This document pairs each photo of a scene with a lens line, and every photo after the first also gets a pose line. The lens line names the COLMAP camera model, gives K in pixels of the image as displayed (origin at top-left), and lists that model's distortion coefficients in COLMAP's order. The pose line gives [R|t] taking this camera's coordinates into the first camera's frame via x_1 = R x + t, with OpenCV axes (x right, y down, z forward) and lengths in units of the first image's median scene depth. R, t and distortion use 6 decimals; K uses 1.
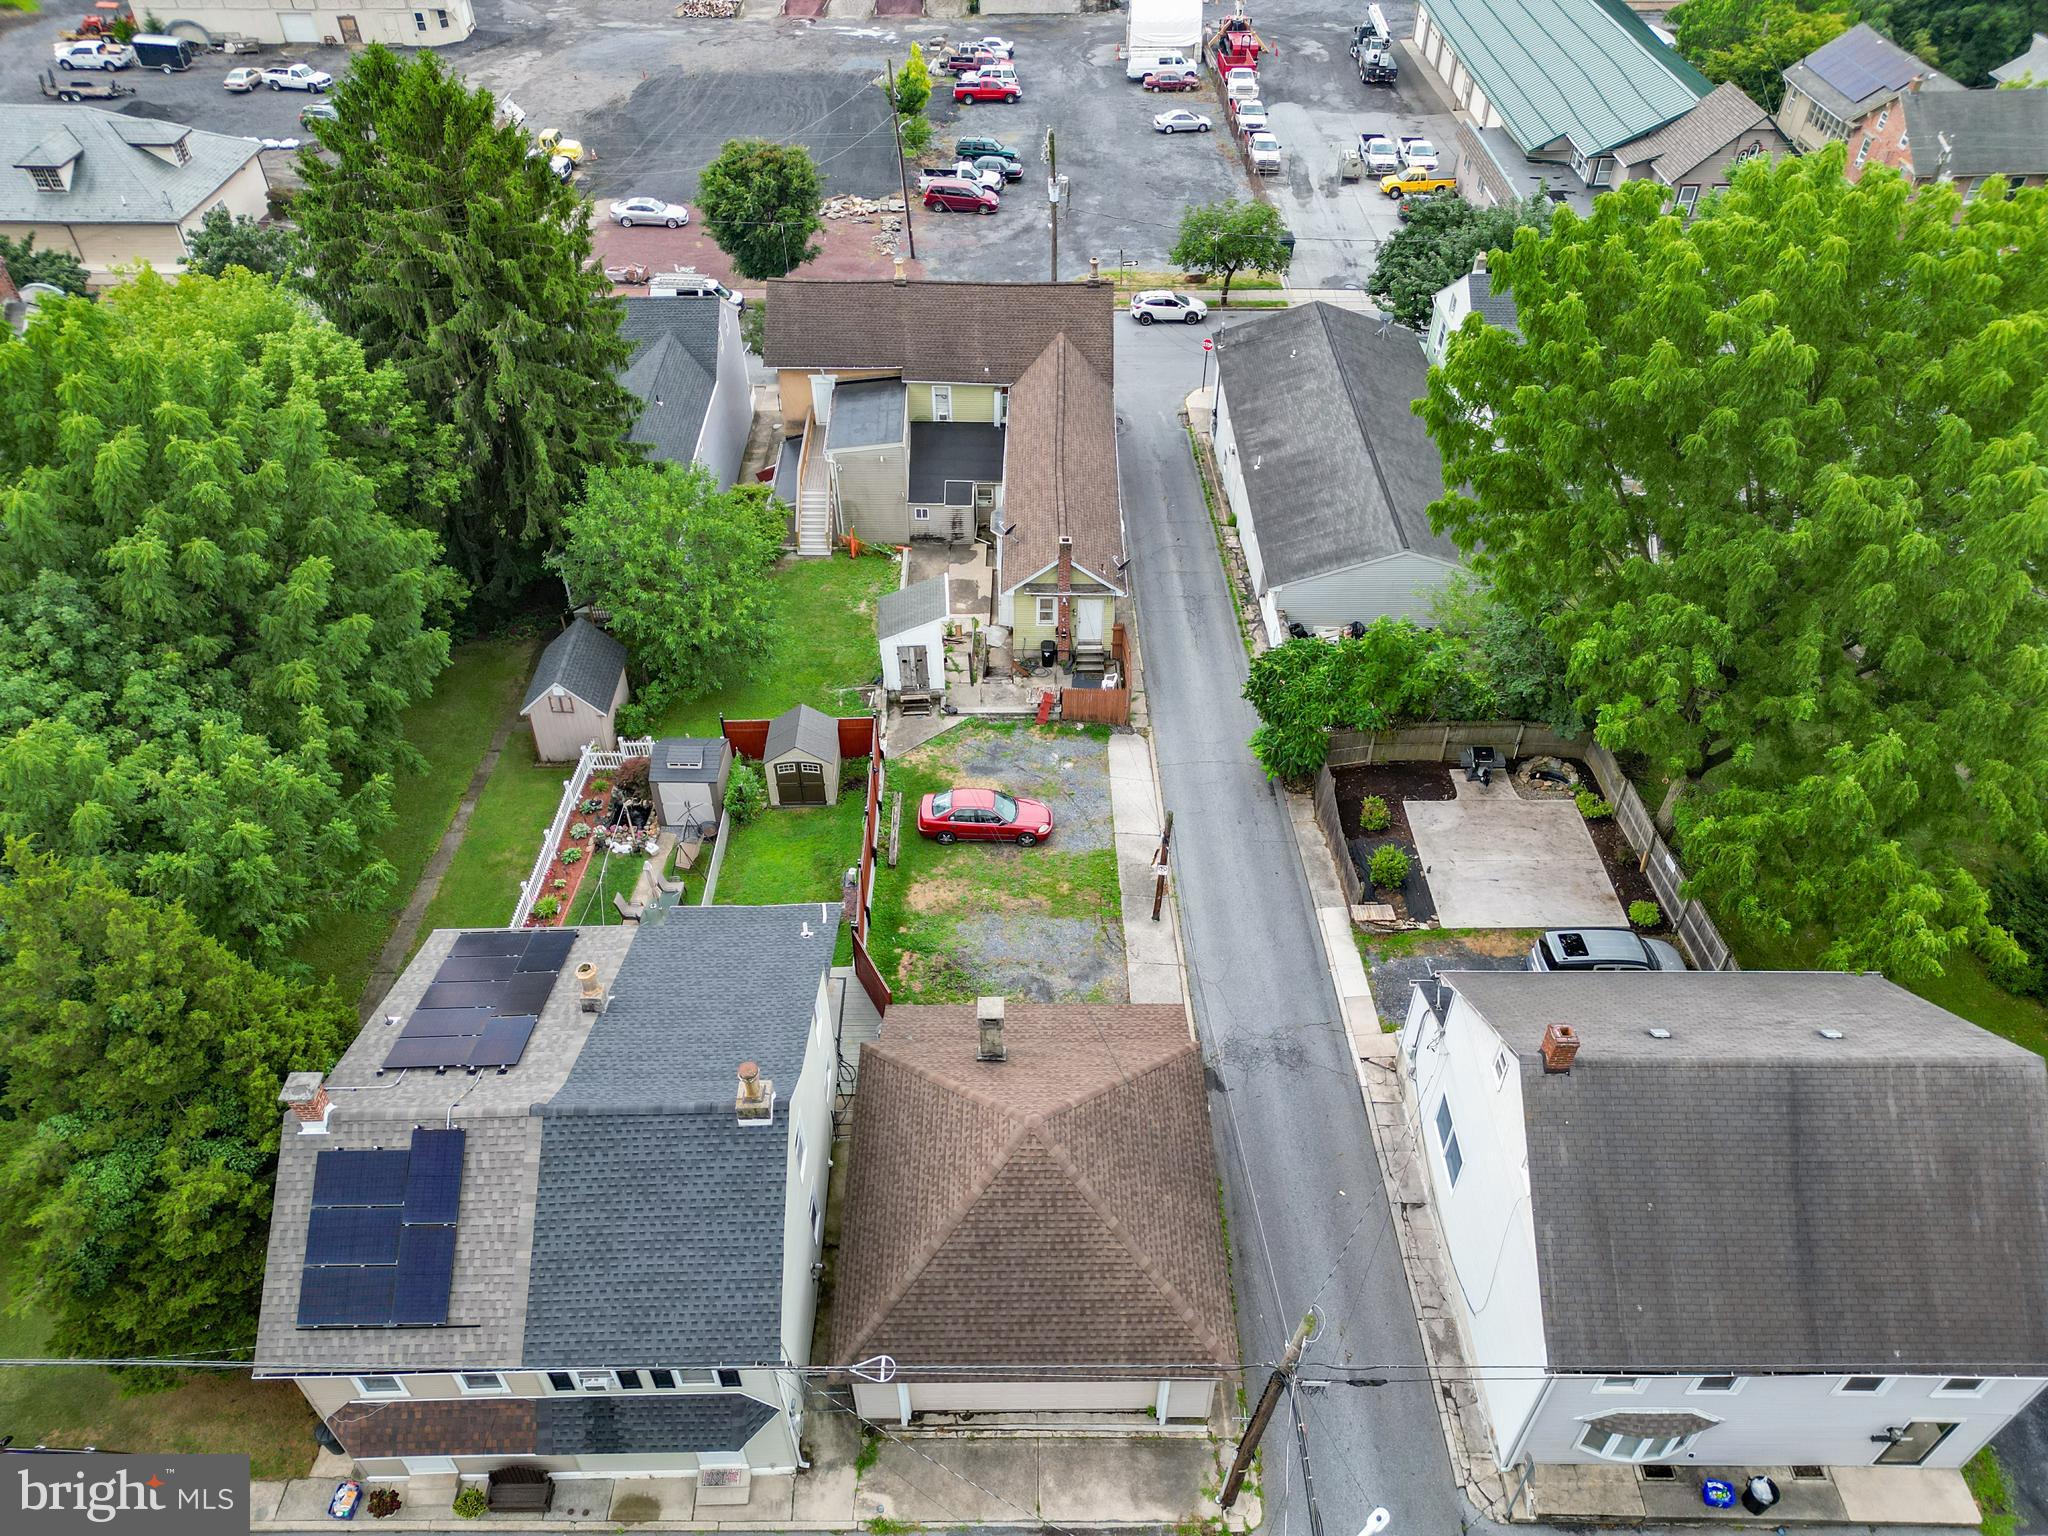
lens RADIAL K [[1425.6, 0, 1024.0], [0, 1425.6, 768.0], [0, 0, 1]] dist [0.058810, -0.054204]
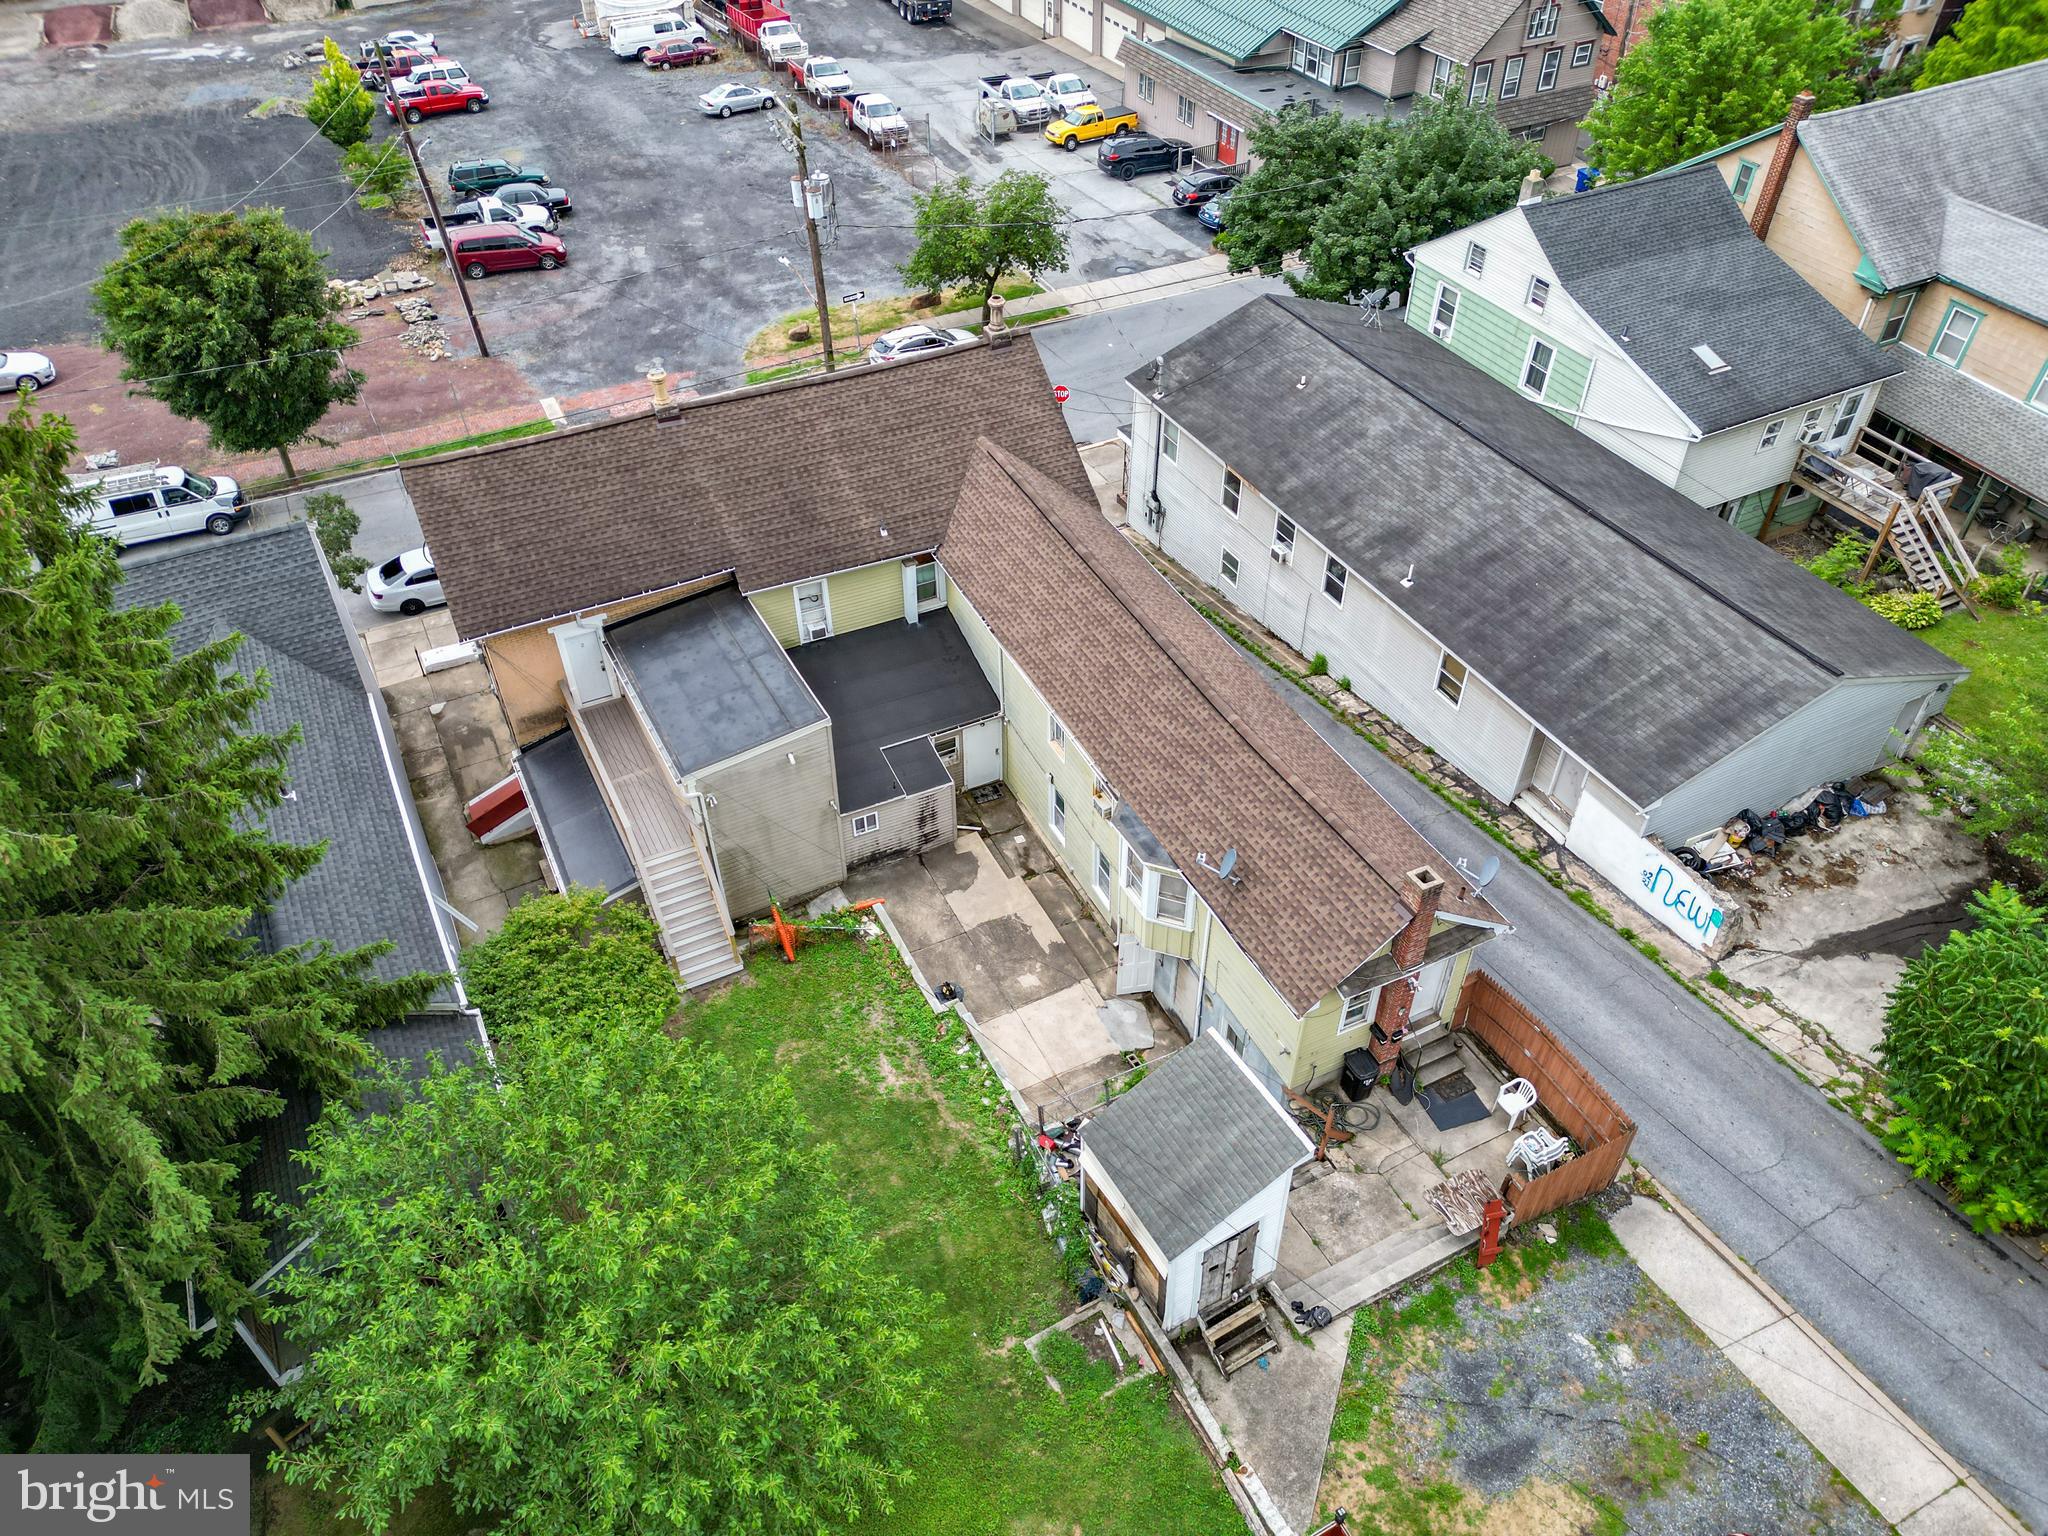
lens RADIAL K [[1425.6, 0, 1024.0], [0, 1425.6, 768.0], [0, 0, 1]] dist [0.058810, -0.054204]
pose [[0.892669, -0.304868, 0.331960, -0.117948], [0.304284, 0.950985, 0.055128, -0.130591], [-0.332495, 0.051799, 0.941681, 0.299876]]
